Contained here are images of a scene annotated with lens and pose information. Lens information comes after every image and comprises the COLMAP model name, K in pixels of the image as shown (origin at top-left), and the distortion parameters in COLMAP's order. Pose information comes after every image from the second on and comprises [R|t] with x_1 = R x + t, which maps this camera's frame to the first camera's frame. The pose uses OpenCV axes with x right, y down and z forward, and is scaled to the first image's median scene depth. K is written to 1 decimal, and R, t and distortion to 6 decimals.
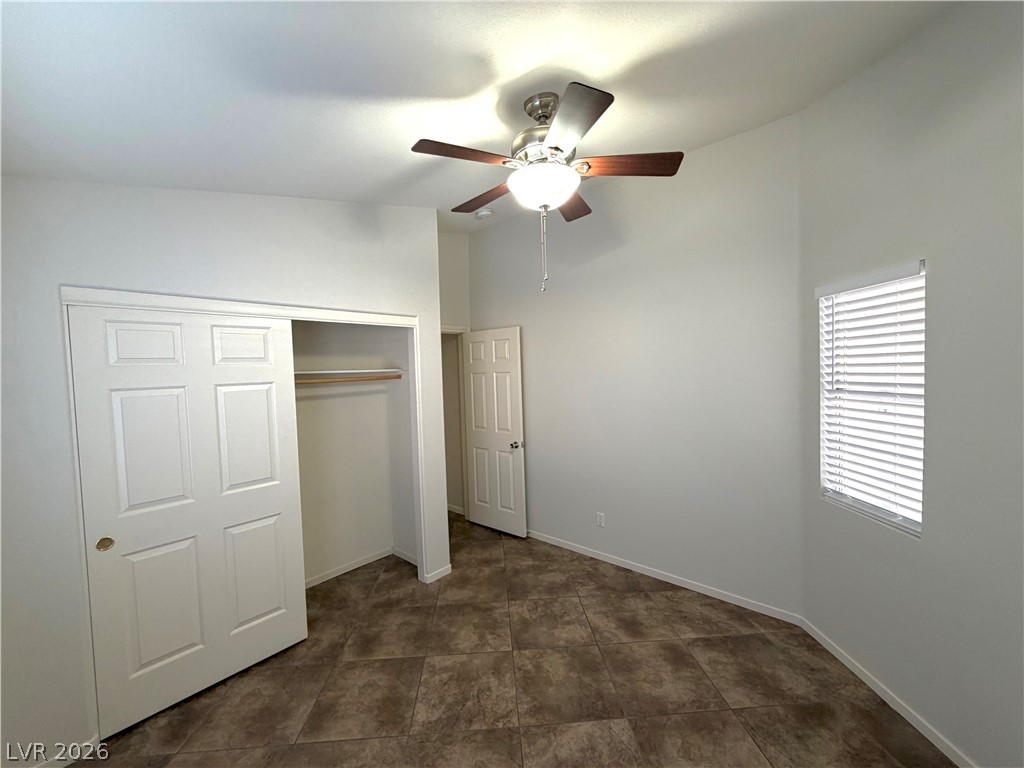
lens RADIAL K [[407.6, 0, 509.4], [0, 407.6, 384.6], [0, 0, 1]] dist [0.000410, 0.000066]
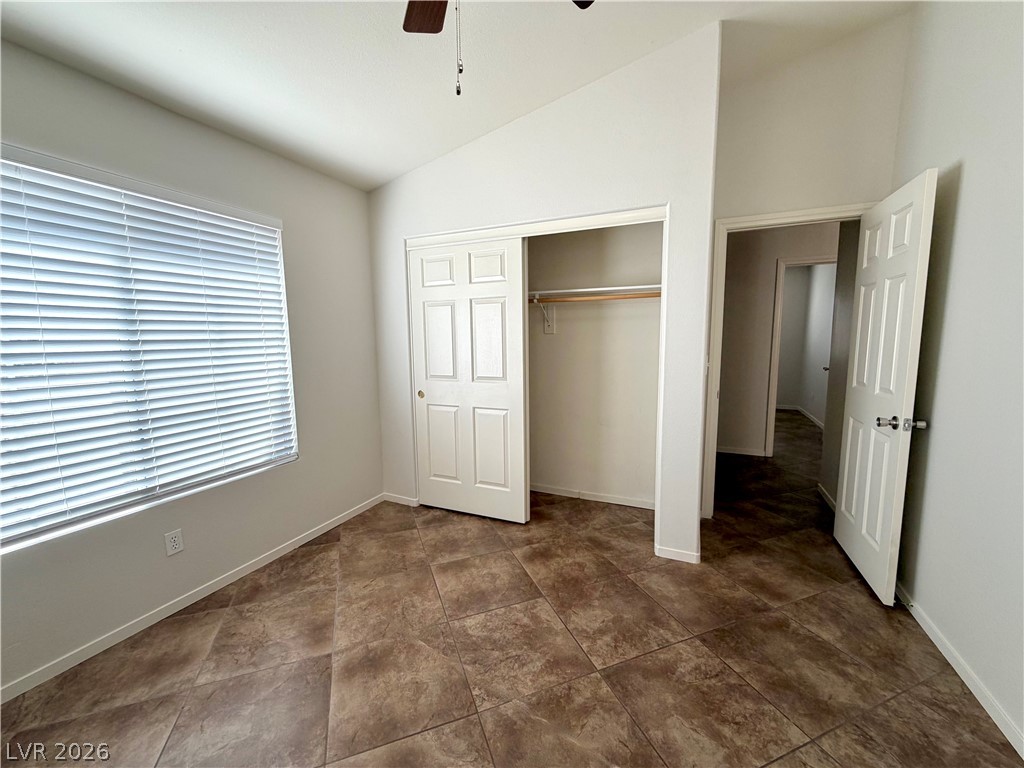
lens RADIAL K [[407.6, 0, 510.7], [0, 407.6, 384.9], [0, 0, 1]] dist [0.000410, 0.000066]
pose [[0.298364, 0.140723, -0.944021, 0.552709], [-0.036214, 0.990028, 0.136135, 0.085537], [0.953765, -0.006431, 0.300485, 0.660905]]
